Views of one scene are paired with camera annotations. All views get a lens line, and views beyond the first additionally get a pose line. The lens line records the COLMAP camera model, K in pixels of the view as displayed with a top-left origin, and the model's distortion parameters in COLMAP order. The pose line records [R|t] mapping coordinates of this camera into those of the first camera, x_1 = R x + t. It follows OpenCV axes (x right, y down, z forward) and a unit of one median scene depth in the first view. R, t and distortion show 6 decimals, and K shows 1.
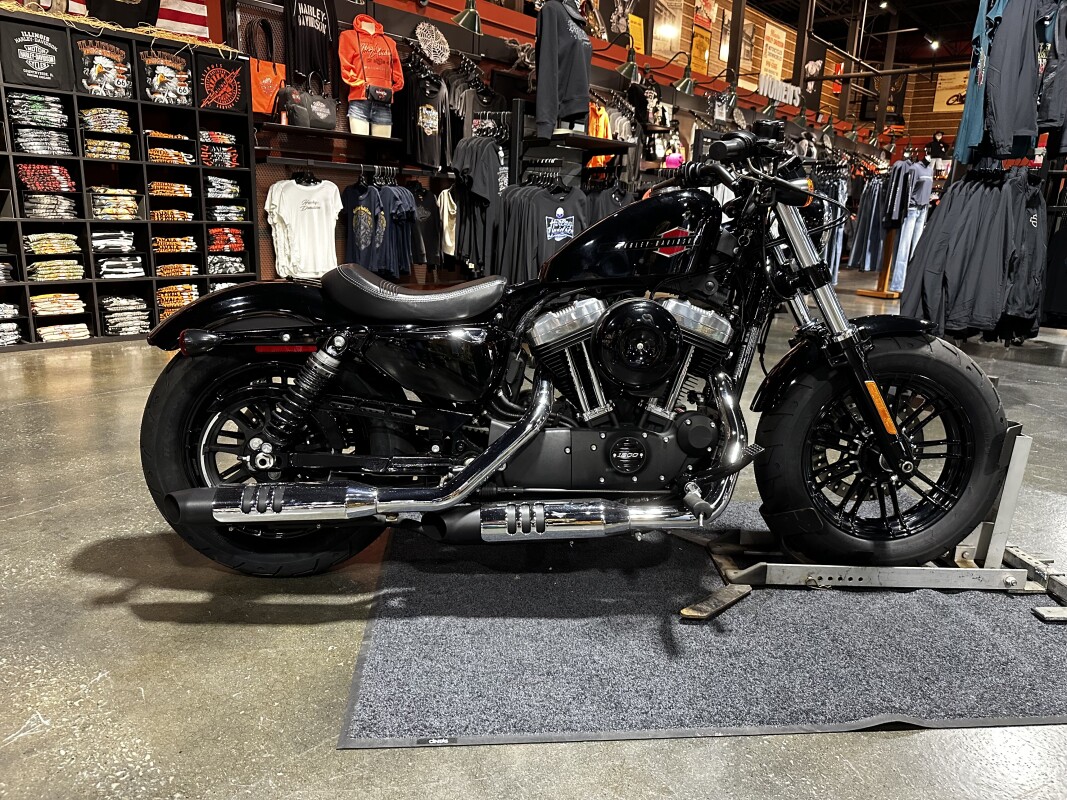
lens RADIAL K [[761.4, 0, 526.5], [0, 761.4, 396.7], [0, 0, 1]] dist [0.040892, -0.055632]
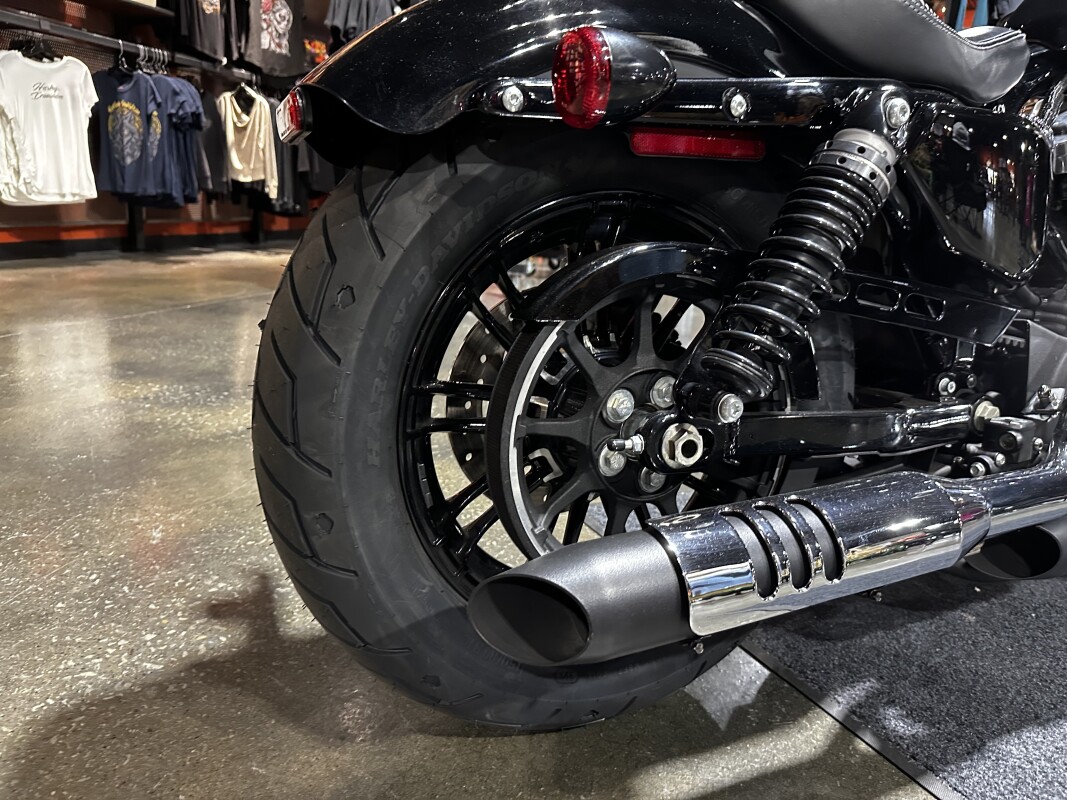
lens RADIAL K [[756.1, 0, 508.8], [0, 756.1, 414.8], [0, 0, 1]] dist [0.034221, -0.060384]
pose [[0.925773, -0.084561, 0.368503, -0.217804], [0.062937, 0.995536, 0.070333, 0.014441], [-0.372806, -0.041919, 0.926962, 0.269177]]
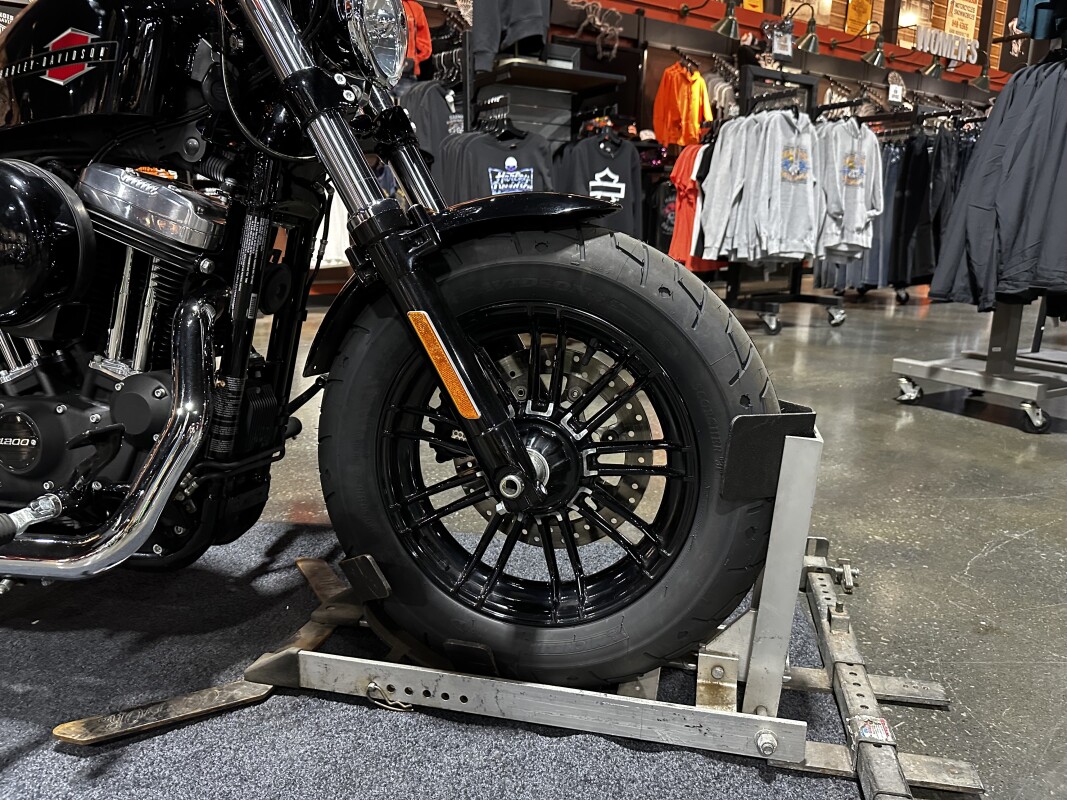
lens RADIAL K [[753.1, 0, 533.5], [0, 753.1, 400.0], [0, 0, 1]] dist [0.012091, -0.001850]
pose [[0.967324, 0.024622, -0.252343, 0.264308], [-0.027670, 0.999581, -0.008535, 0.016179], [0.252027, 0.015239, 0.967600, 0.222230]]
